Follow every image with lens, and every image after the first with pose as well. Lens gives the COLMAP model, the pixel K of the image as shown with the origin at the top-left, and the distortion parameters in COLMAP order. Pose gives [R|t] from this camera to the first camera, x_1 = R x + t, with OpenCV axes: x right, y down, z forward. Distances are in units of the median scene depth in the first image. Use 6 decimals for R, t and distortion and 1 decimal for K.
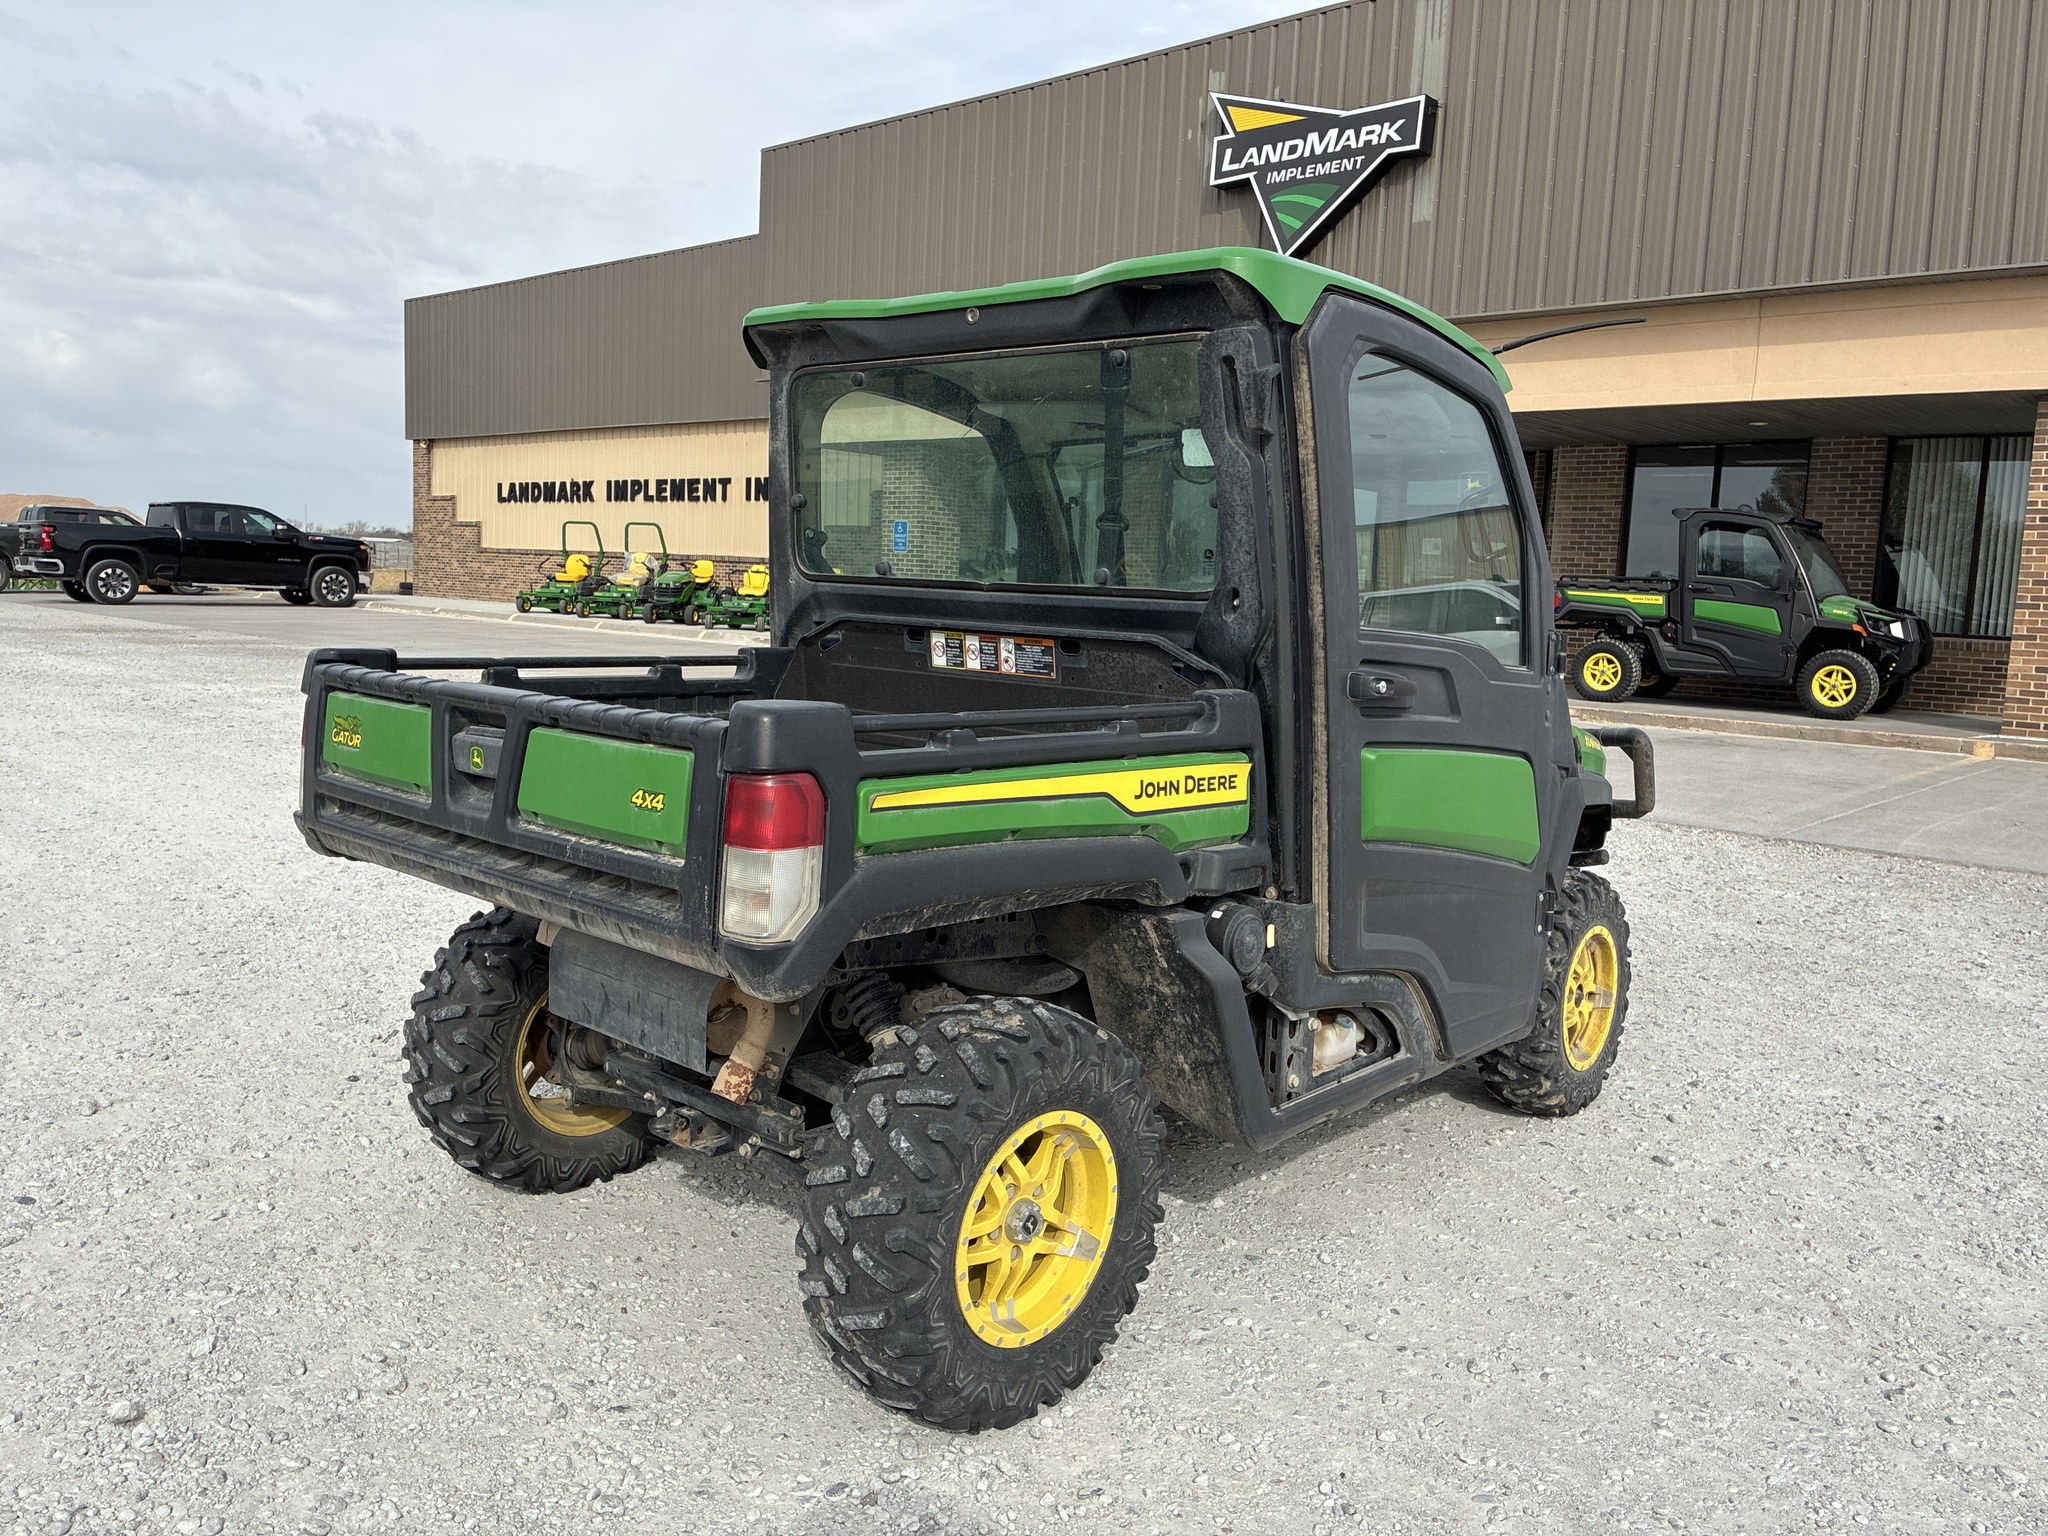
lens RADIAL K [[1568.3, 0, 1041.9], [0, 1568.3, 694.8], [0, 0, 1]] dist [0.068431, -0.103259]
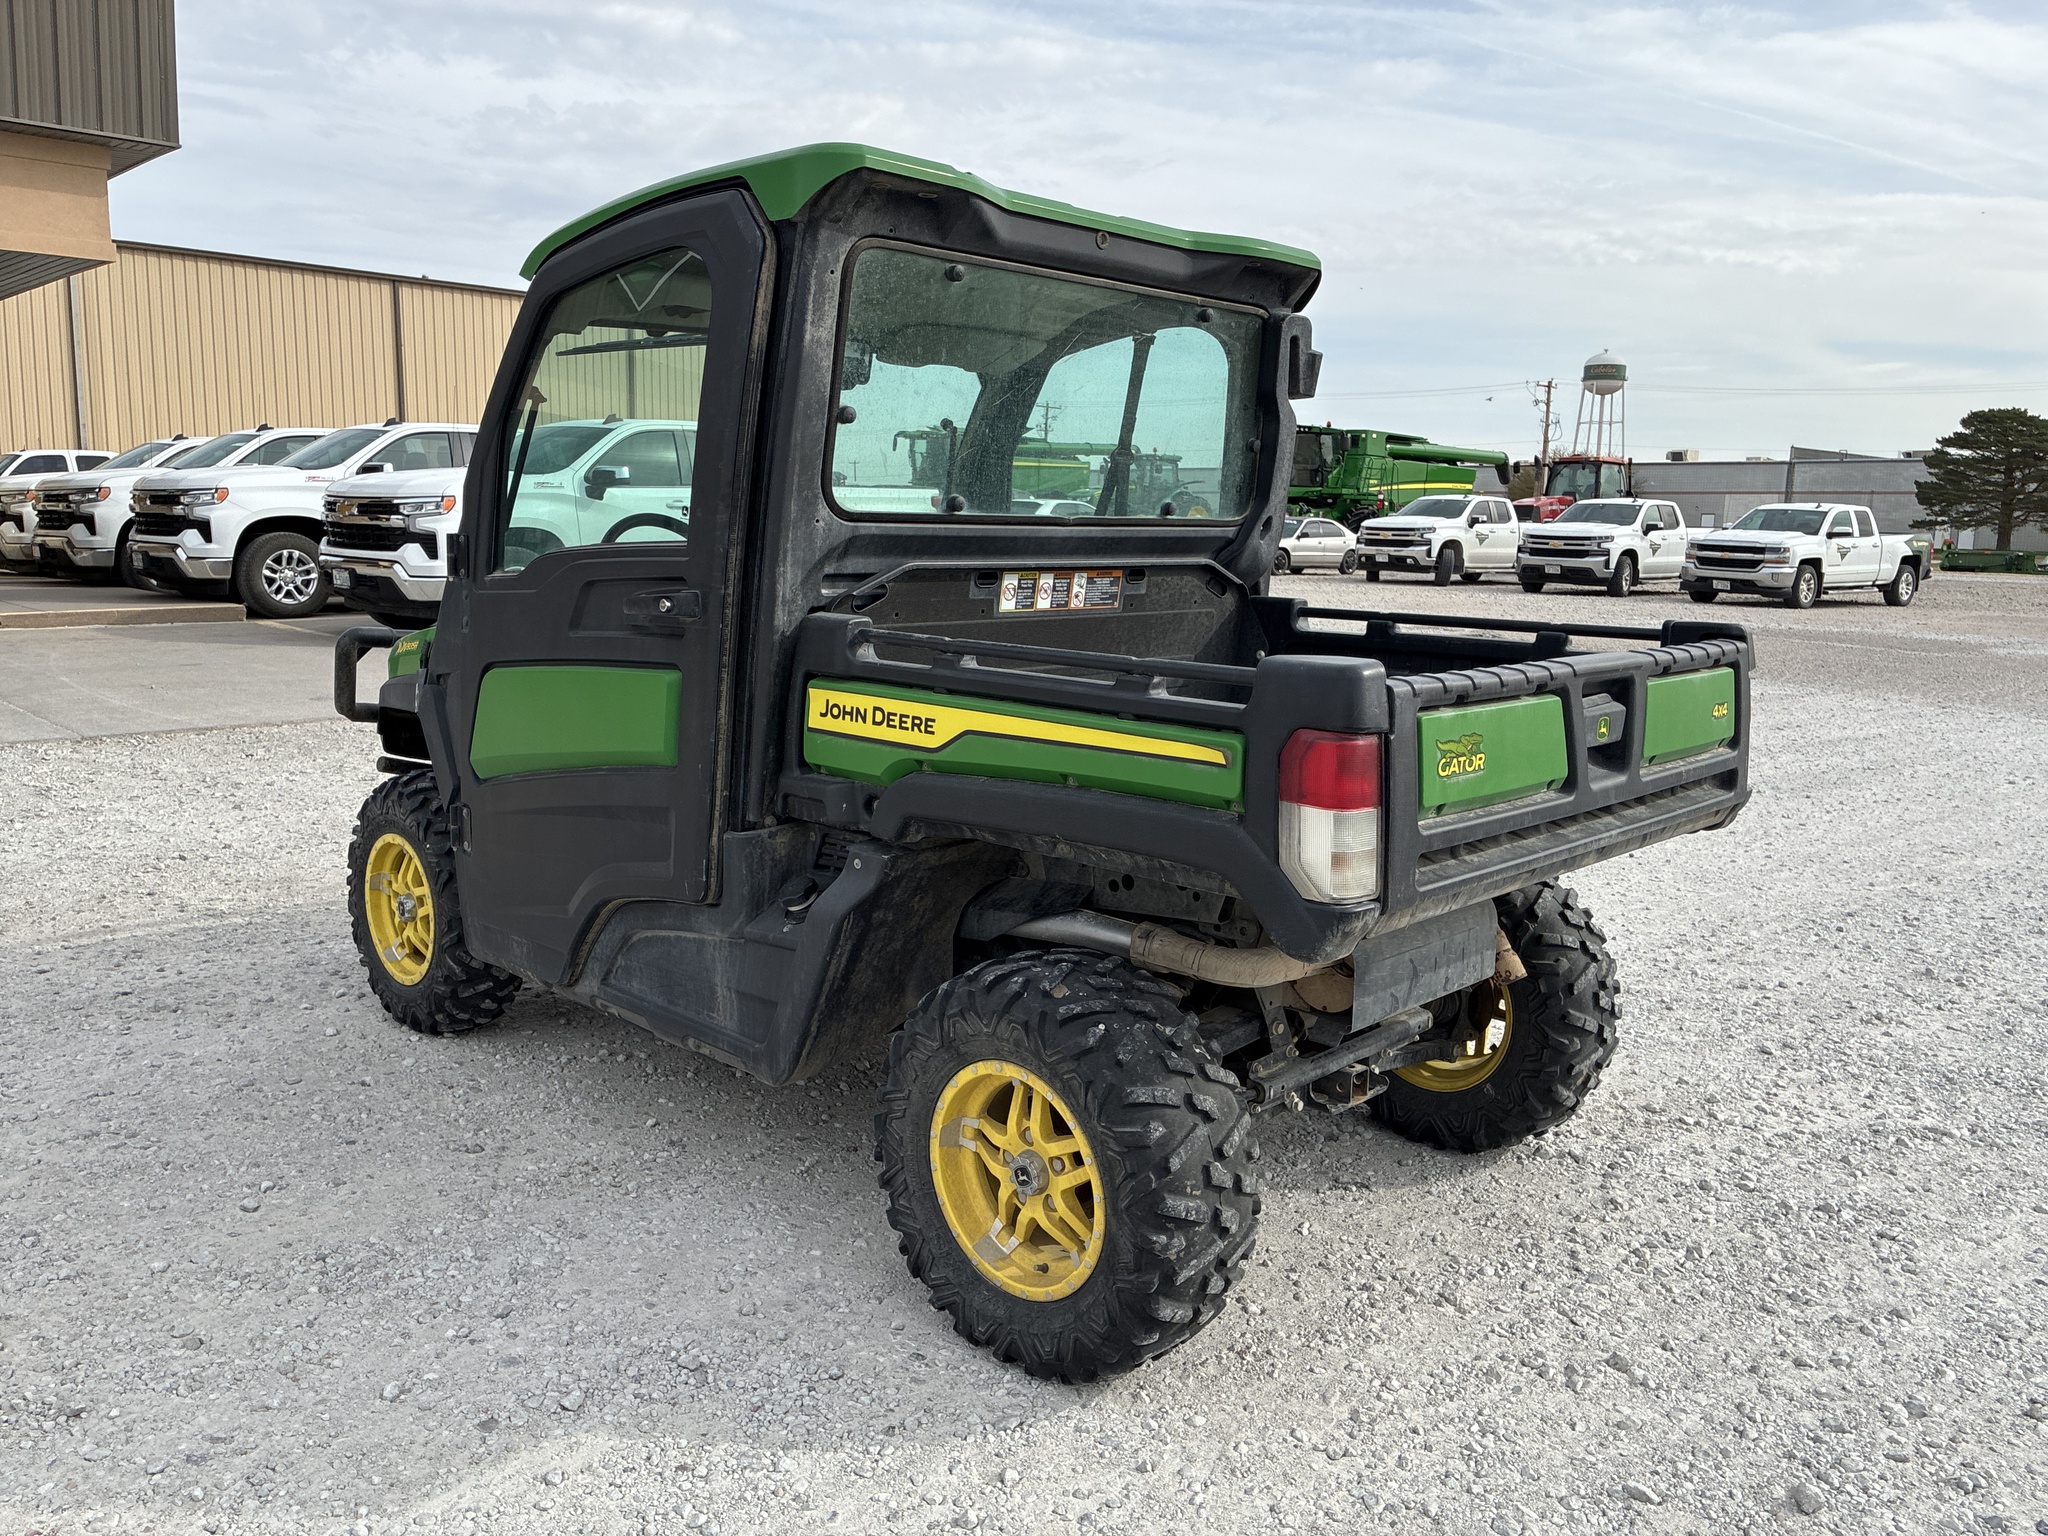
lens RADIAL K [[1580.4, 0, 1028.3], [0, 1580.4, 705.0], [0, 0, 1]] dist [0.053626, -0.079175]
pose [[0.031276, -0.162751, 0.986171, -0.193370], [0.052454, 0.985562, 0.160987, -0.022031], [-0.998133, 0.046694, 0.039362, 0.188705]]
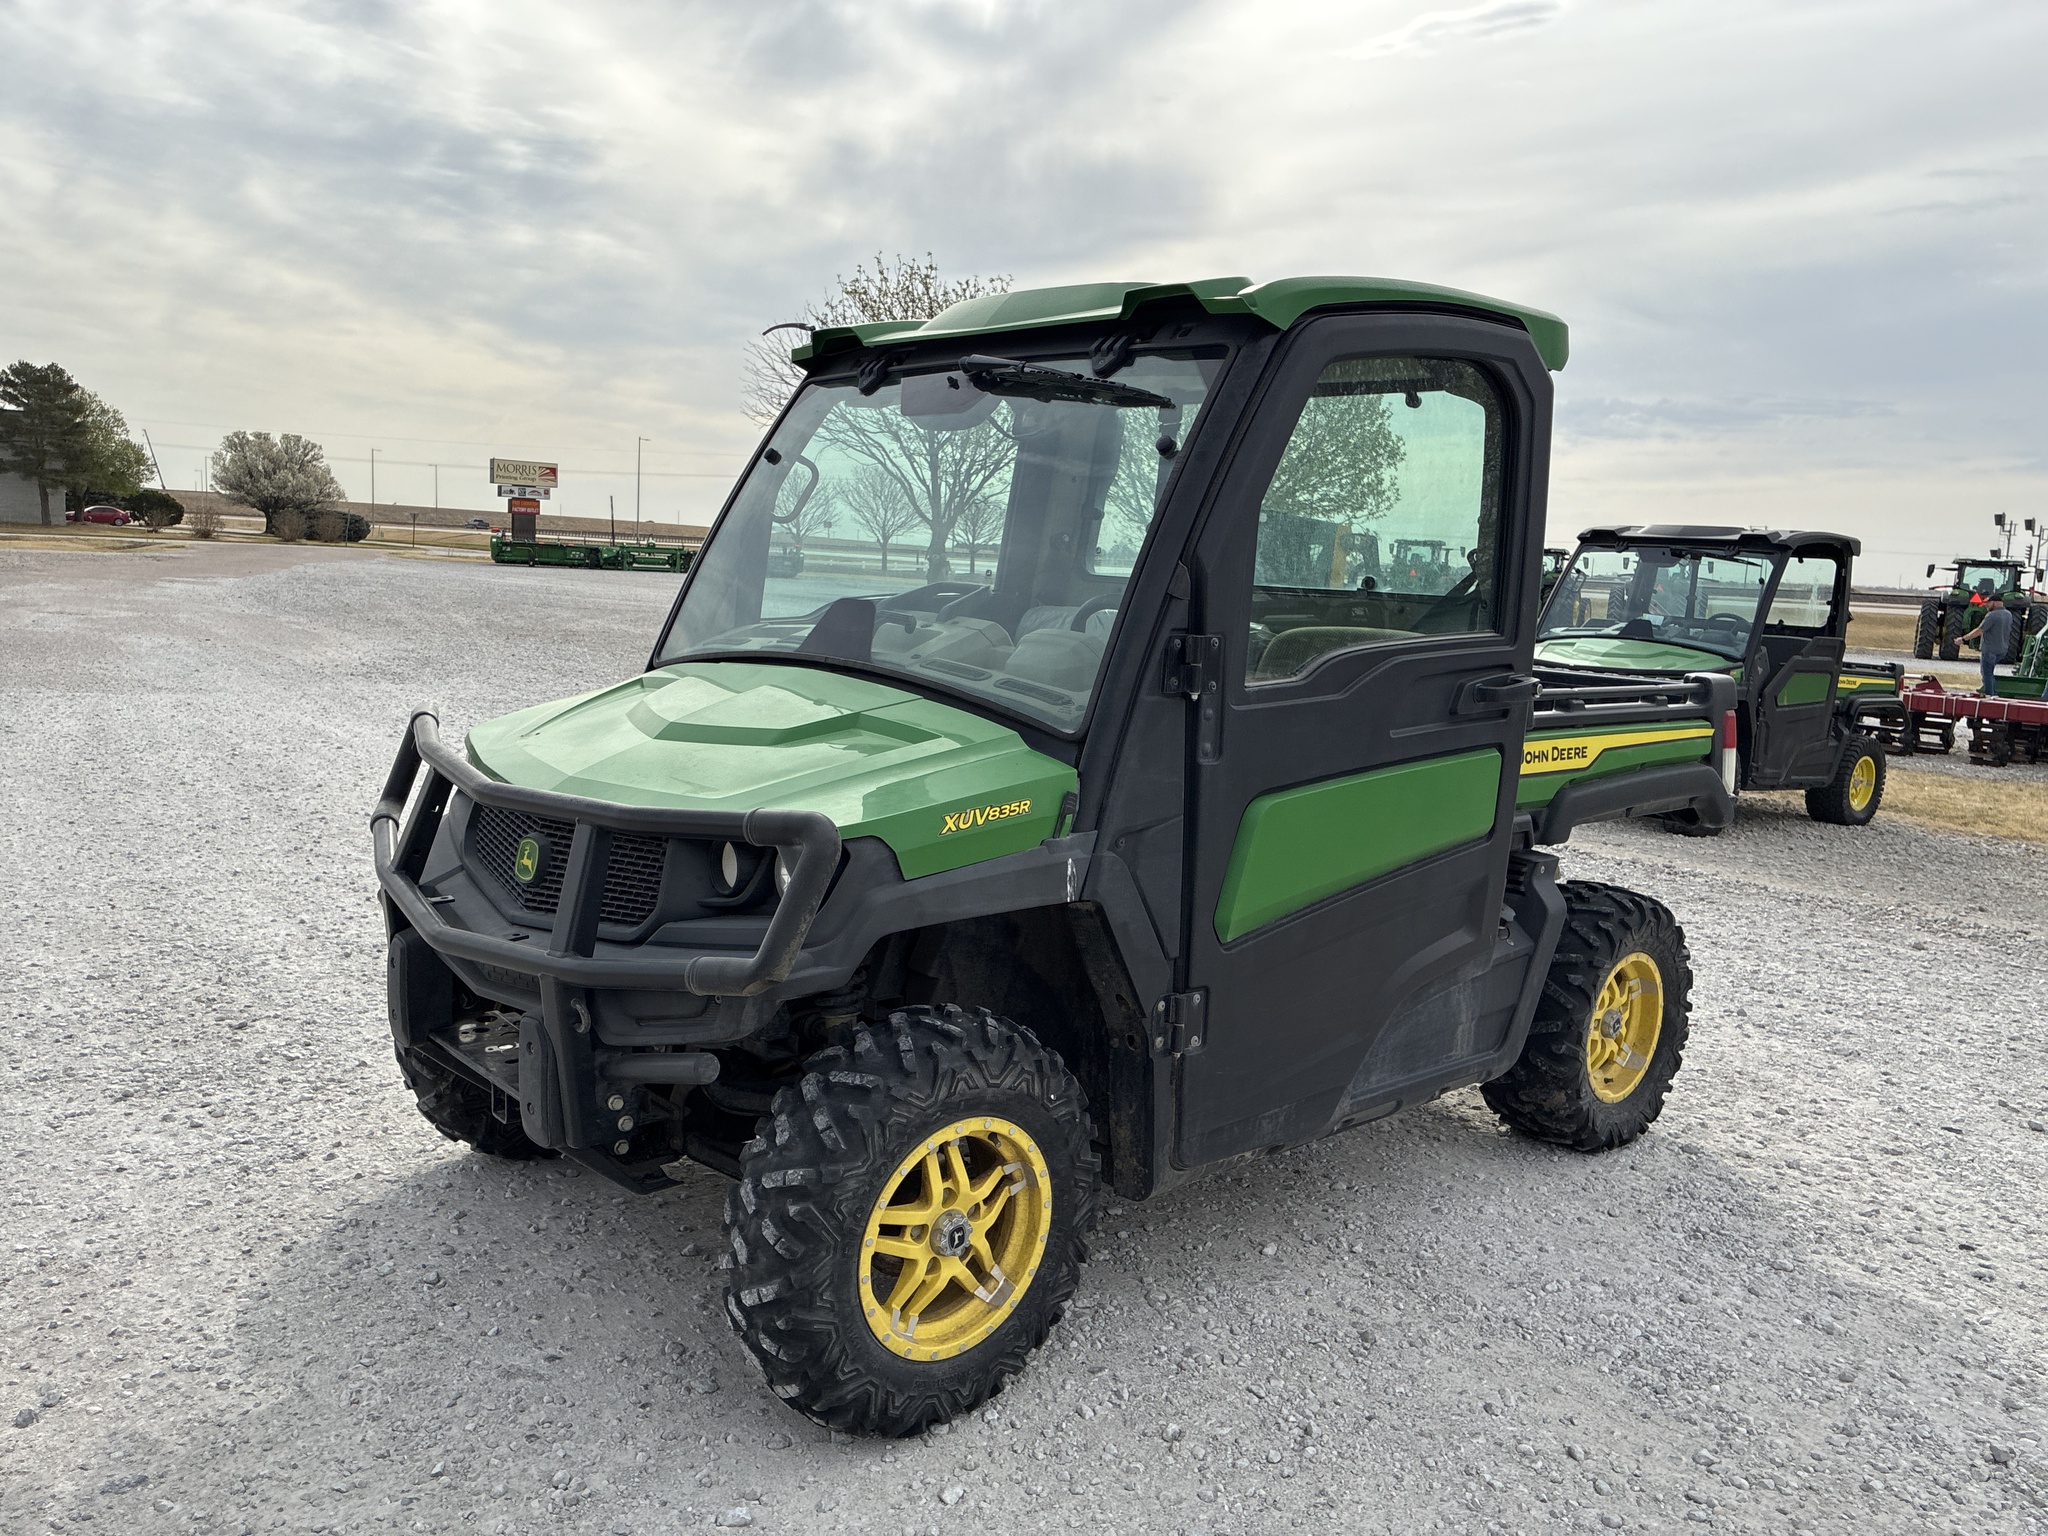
lens RADIAL K [[1561.6, 0, 1104.9], [0, 1561.6, 766.5], [0, 0, 1]] dist [0.073764, -0.100946]
pose [[-0.992645, -0.102478, 0.064447, 0.073515], [-0.087311, 0.974807, 0.205252, -0.035069], [-0.083857, 0.198115, -0.976585, 0.492529]]
